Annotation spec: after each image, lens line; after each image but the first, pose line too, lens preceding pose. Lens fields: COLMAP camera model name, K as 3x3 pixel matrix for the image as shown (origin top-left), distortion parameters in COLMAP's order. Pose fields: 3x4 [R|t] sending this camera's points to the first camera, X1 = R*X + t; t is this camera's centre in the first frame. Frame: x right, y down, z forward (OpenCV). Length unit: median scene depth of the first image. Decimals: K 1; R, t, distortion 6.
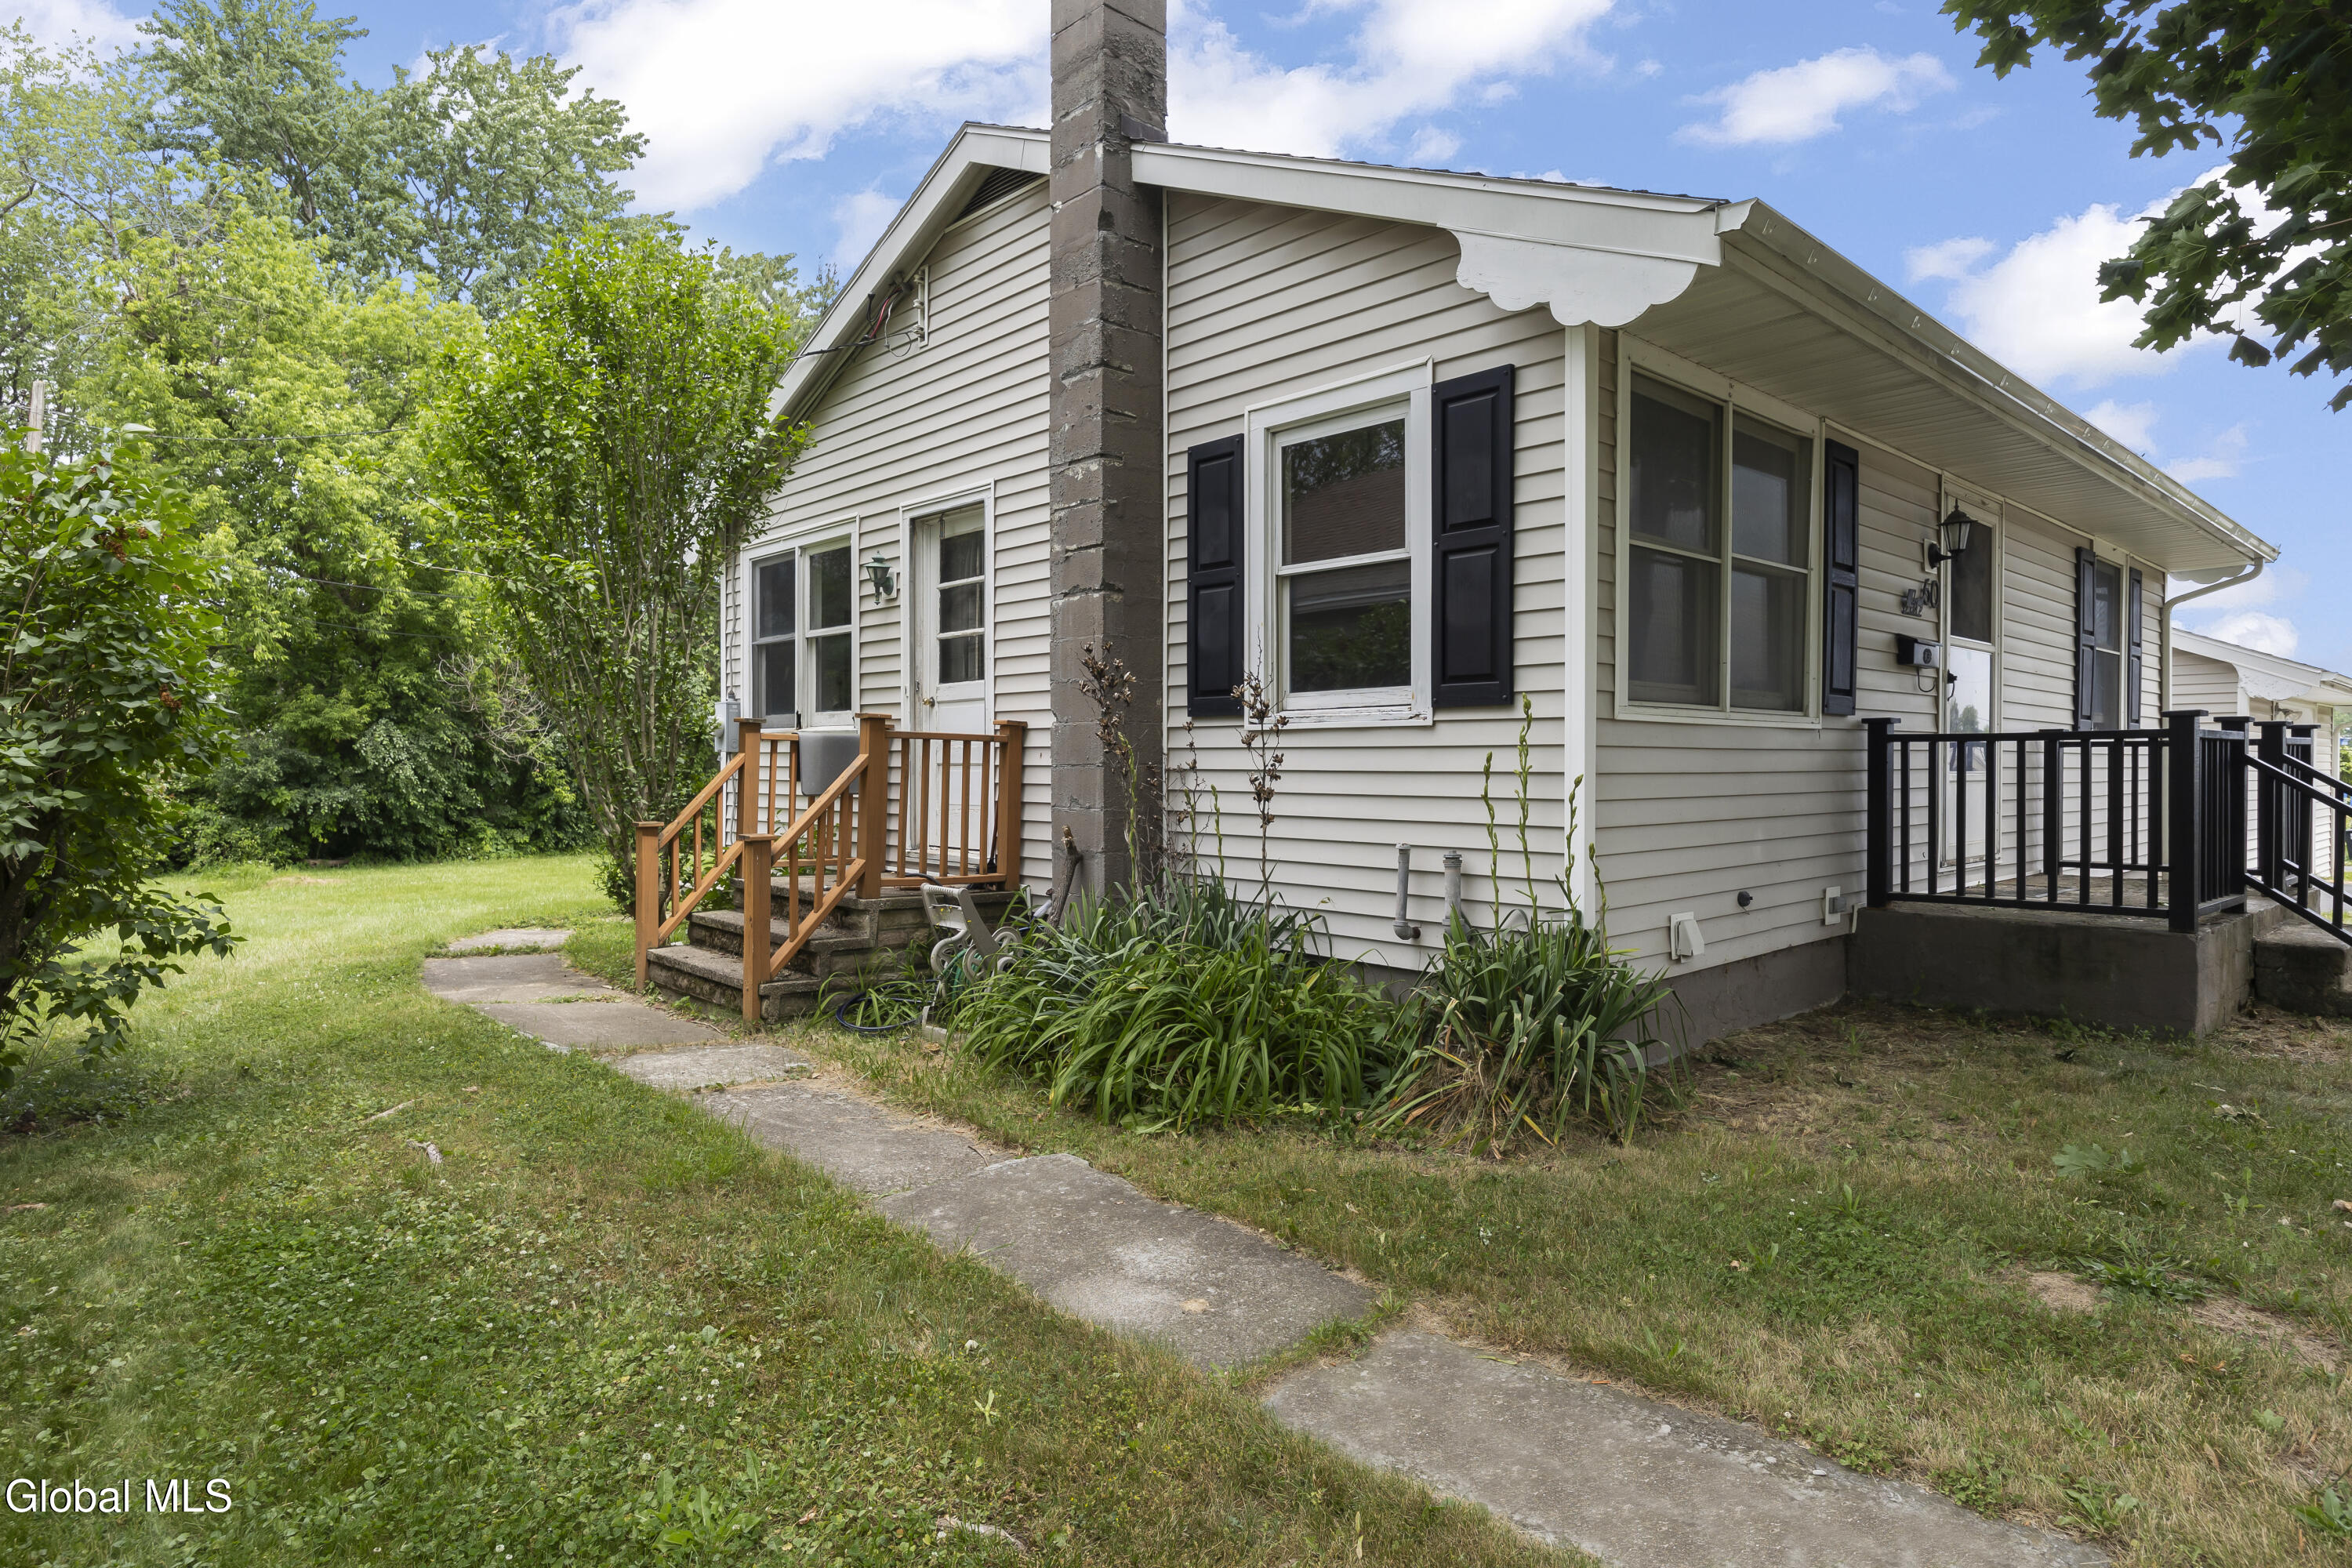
lens RADIAL K [[1319.0, 0, 1176.0], [0, 1319.0, 784.0], [0, 0, 1]] dist [0.003270, 0.000867]
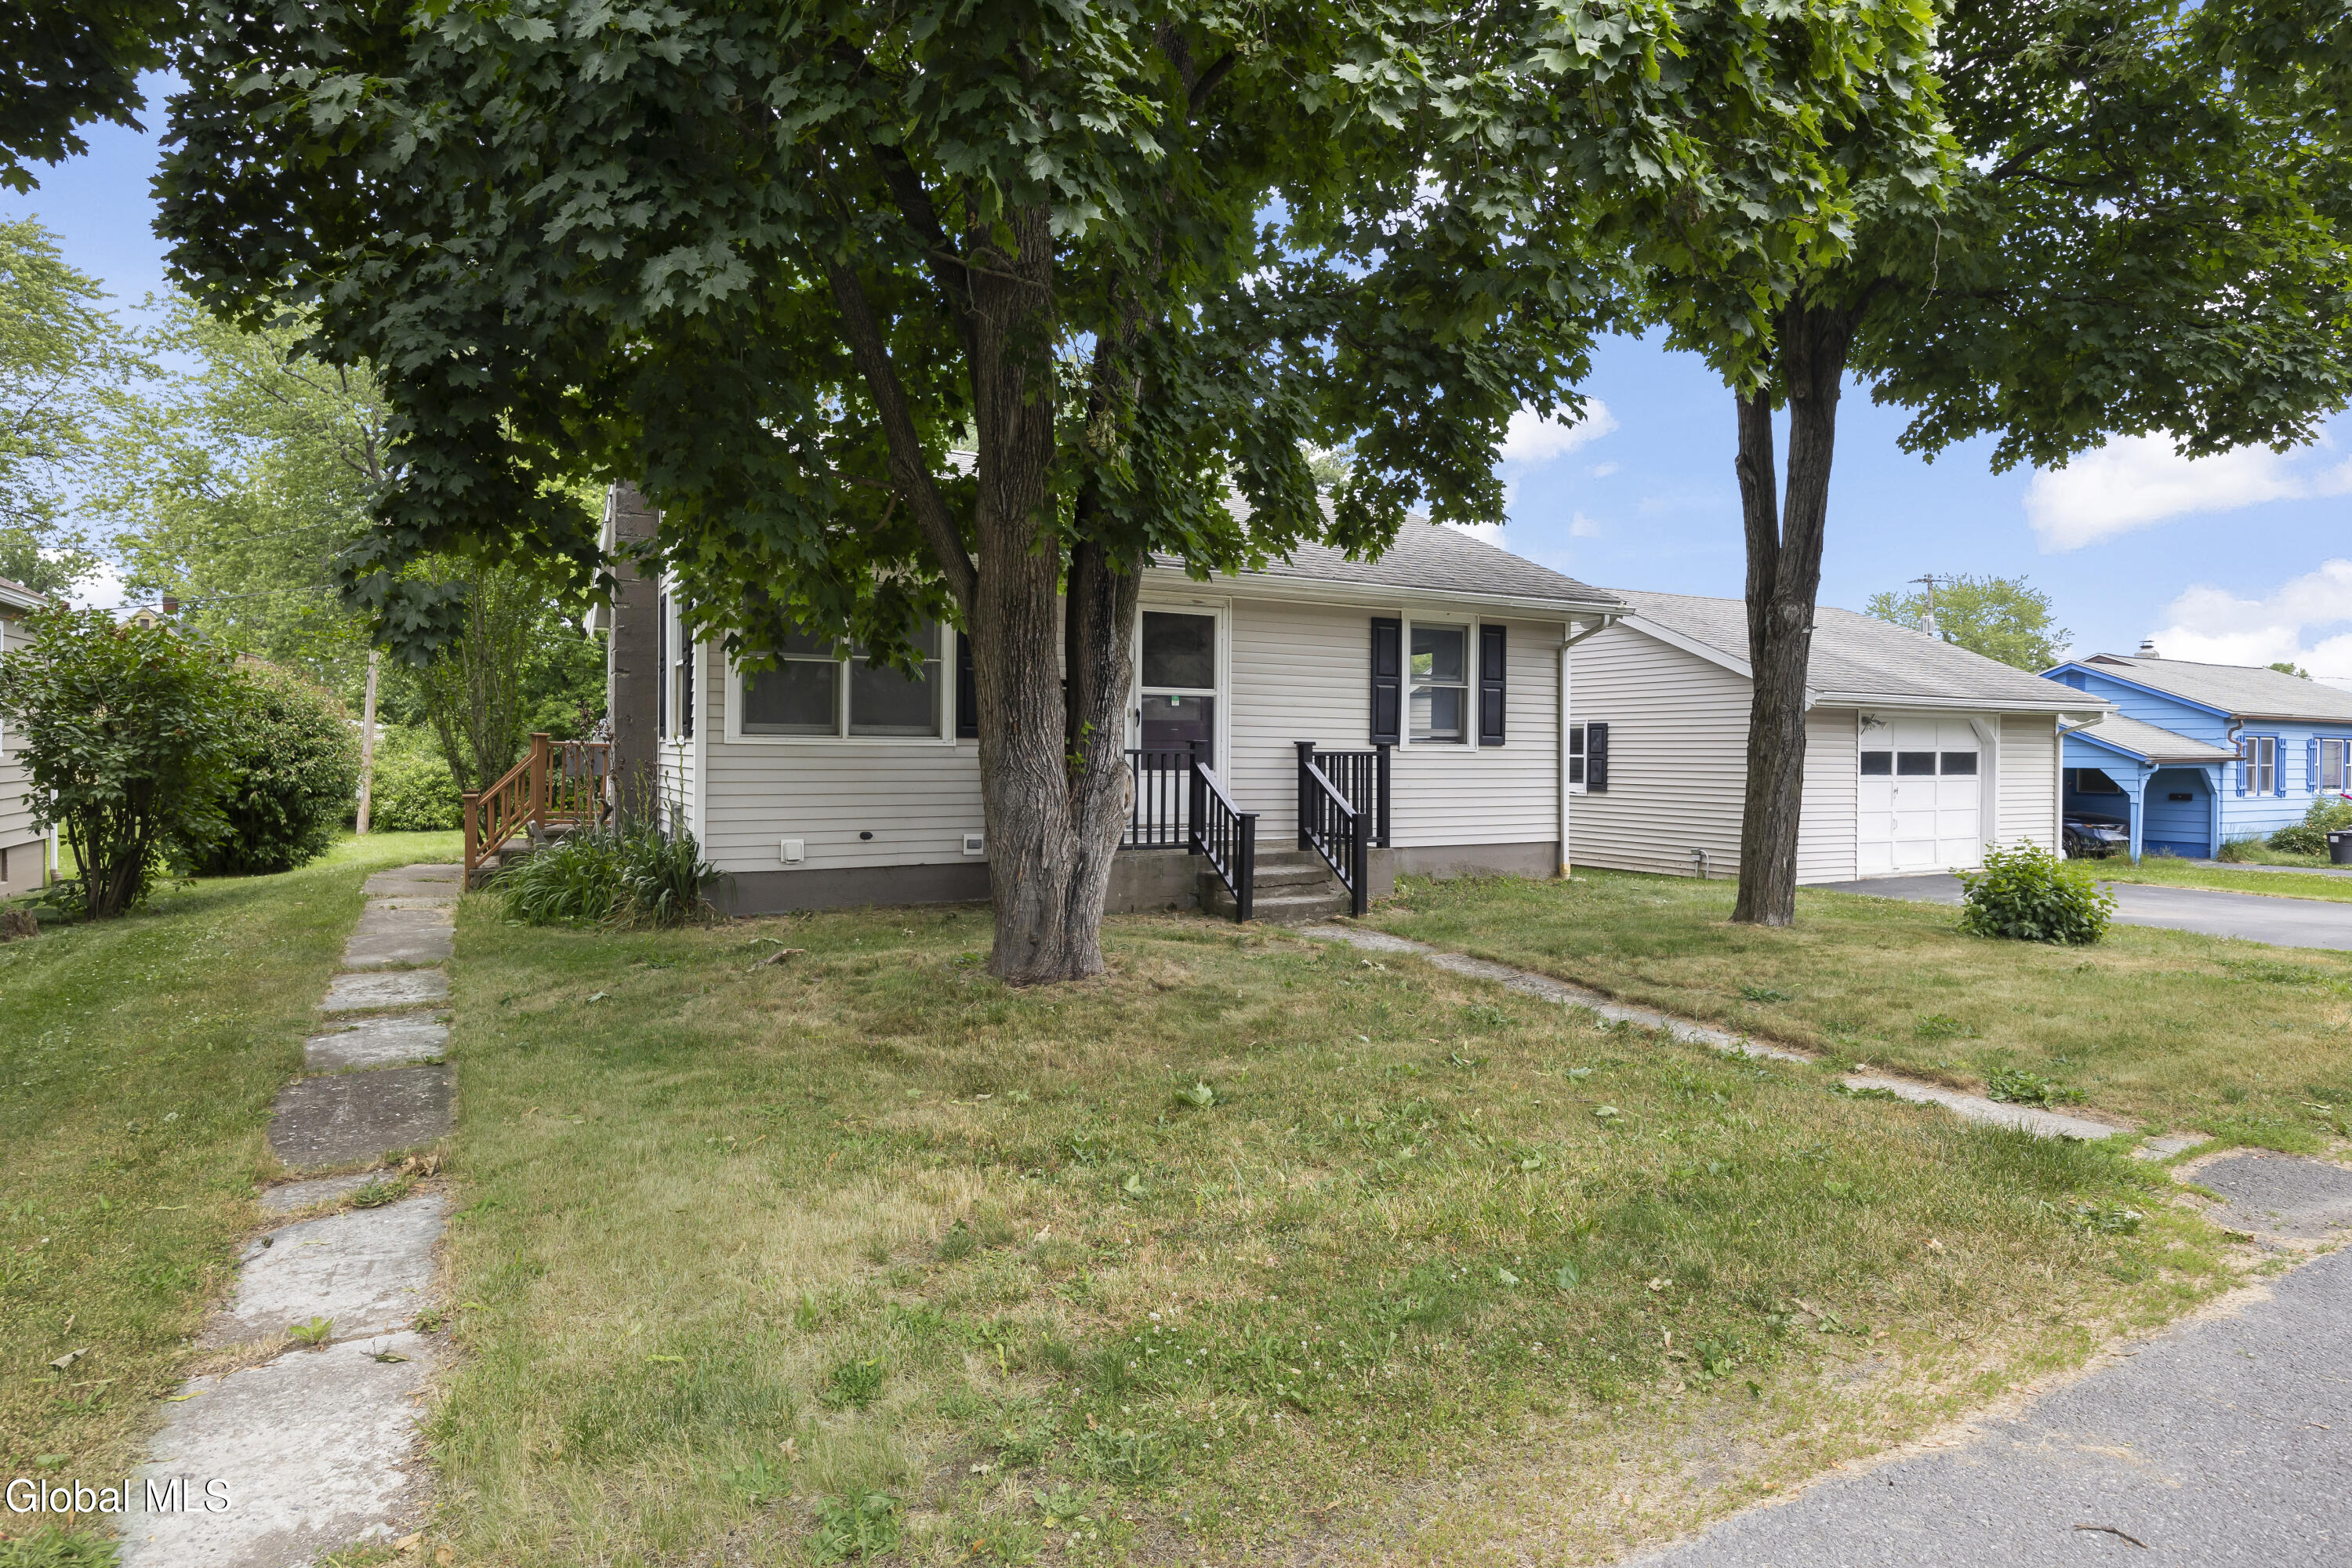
lens RADIAL K [[1319.0, 0, 1176.0], [0, 1319.0, 784.0], [0, 0, 1]] dist [0.003270, 0.000867]
pose [[0.968032, 0.013672, -0.250452, 0.348496], [-0.011426, 0.999880, 0.010423, -0.003337], [0.250565, -0.007228, 0.968073, -0.191192]]
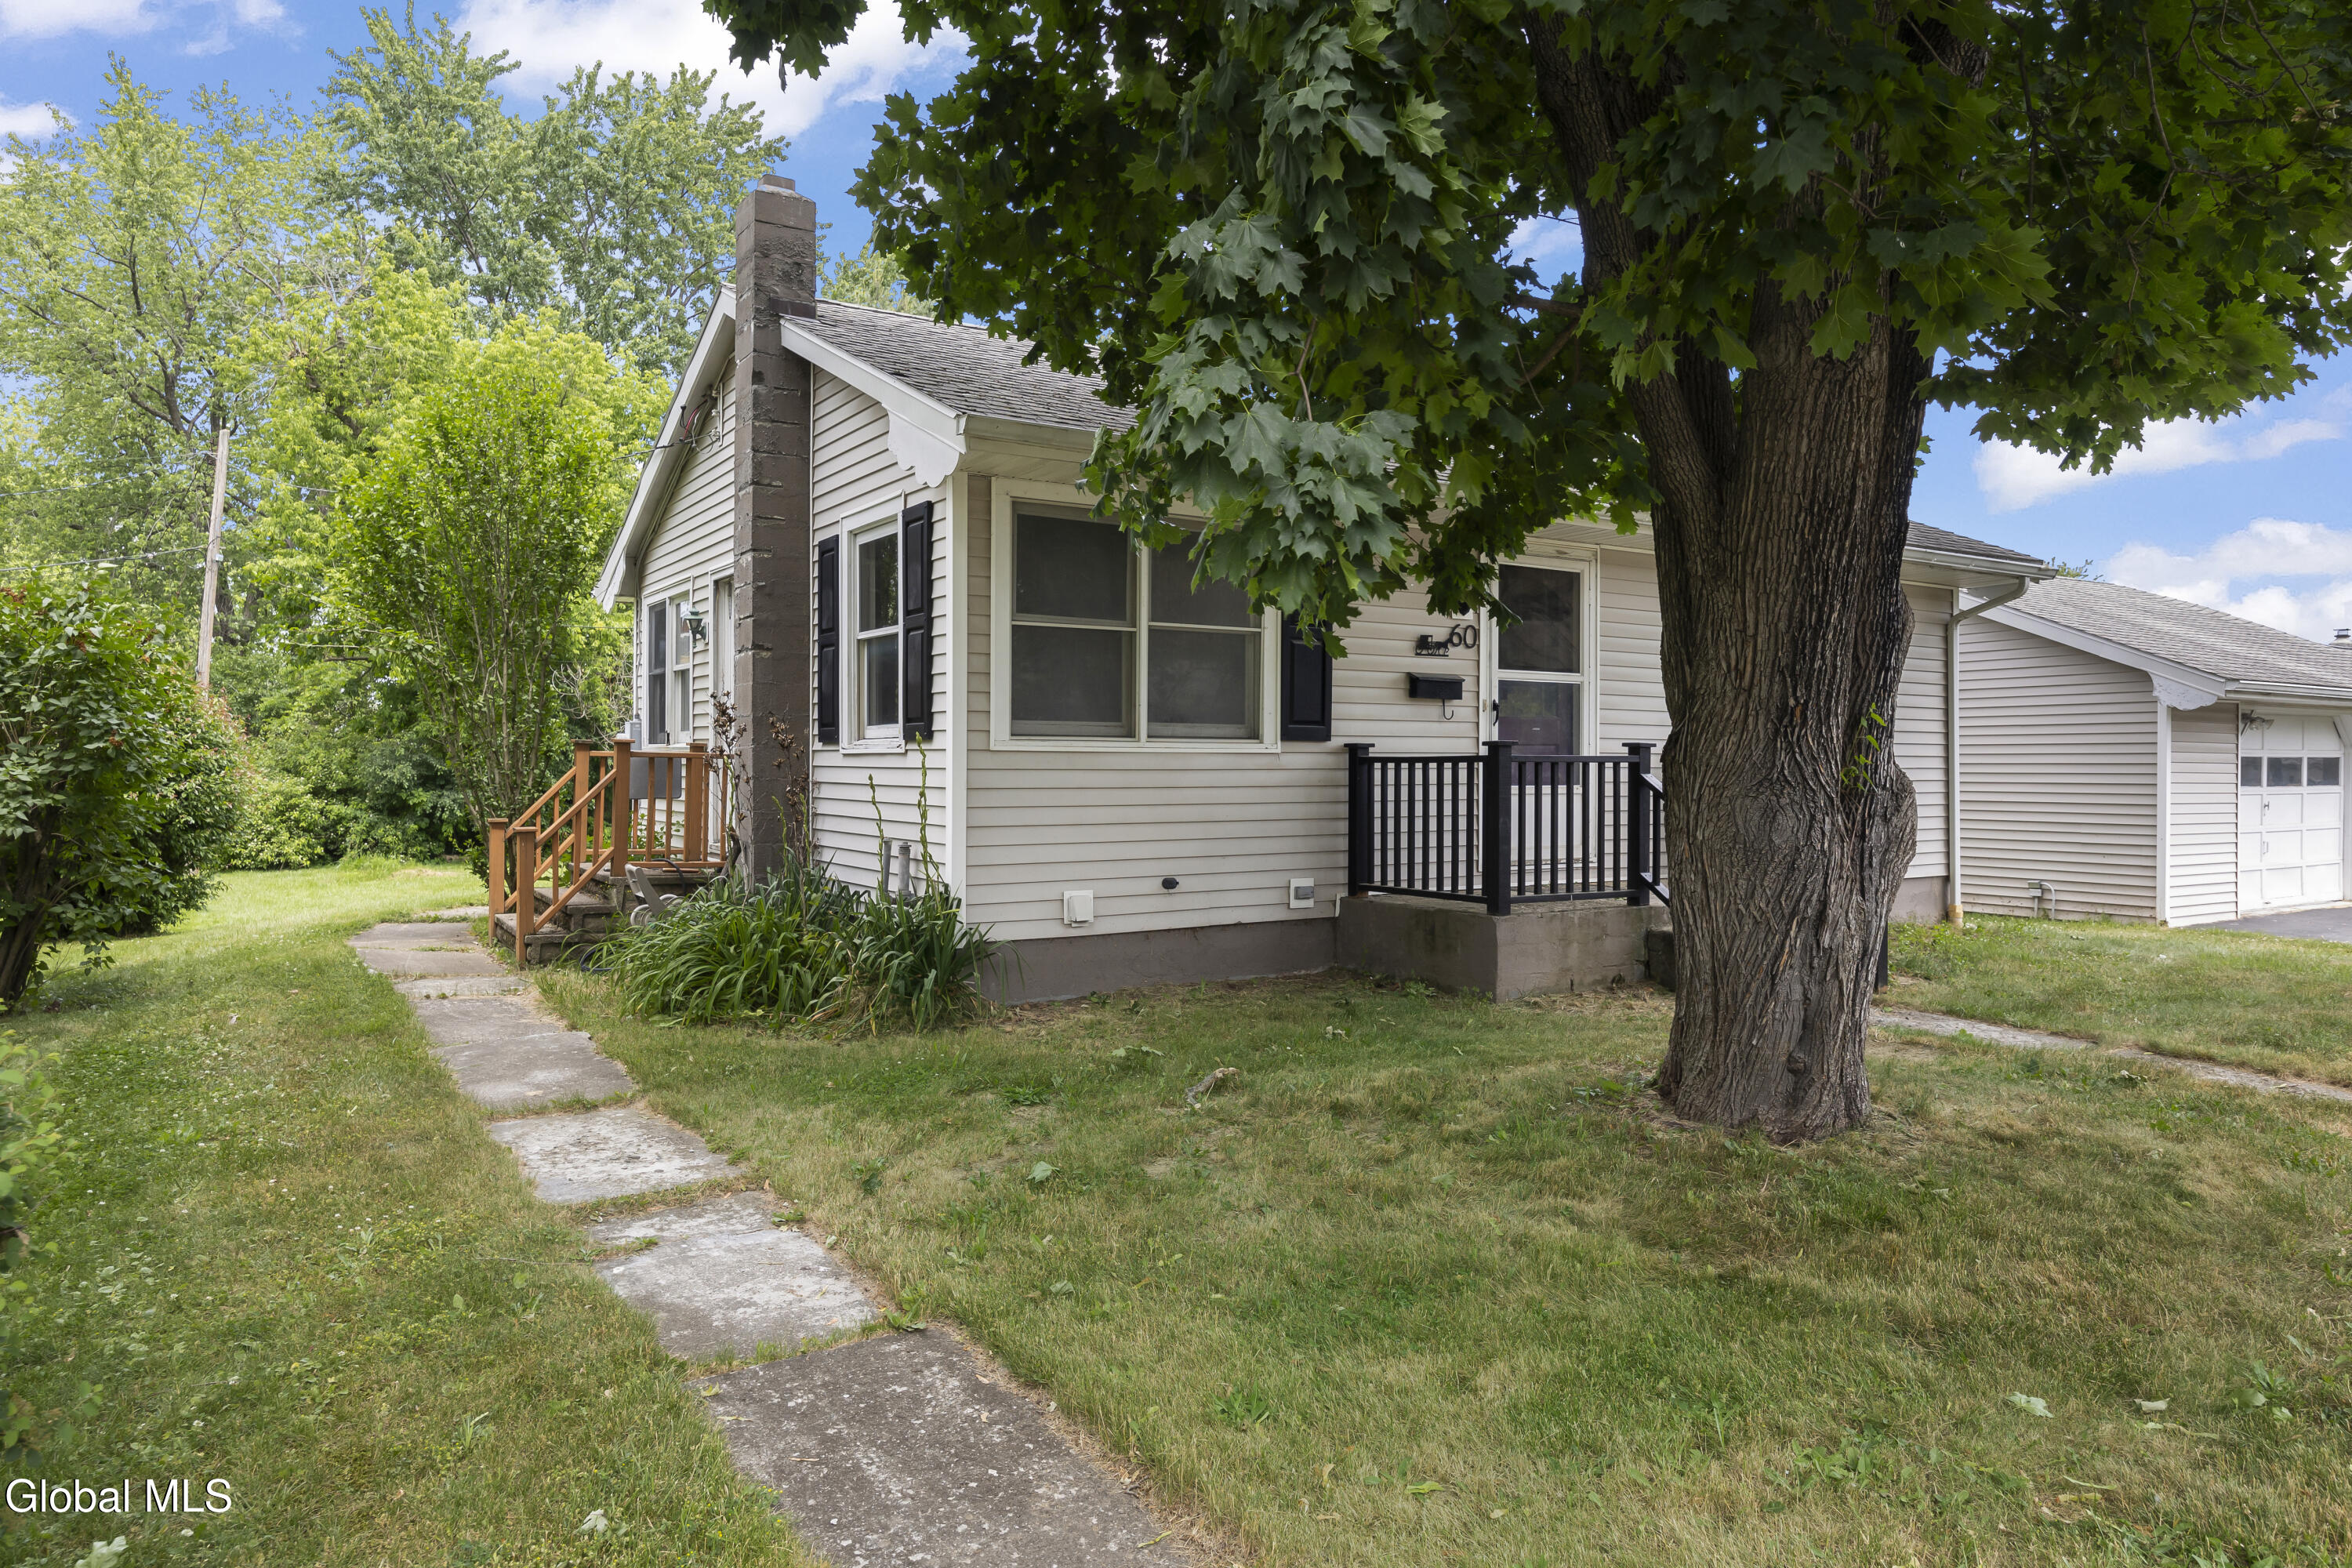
lens RADIAL K [[1516.0, 0, 1174.8], [0, 1516.0, 774.5], [0, 0, 1]] dist [-0.021166, 0.039870]
pose [[0.982926, 0.003457, -0.183969, 0.185104], [-0.005082, 0.999952, -0.008363, -0.002257], [0.183931, 0.009155, 0.982896, -0.125562]]
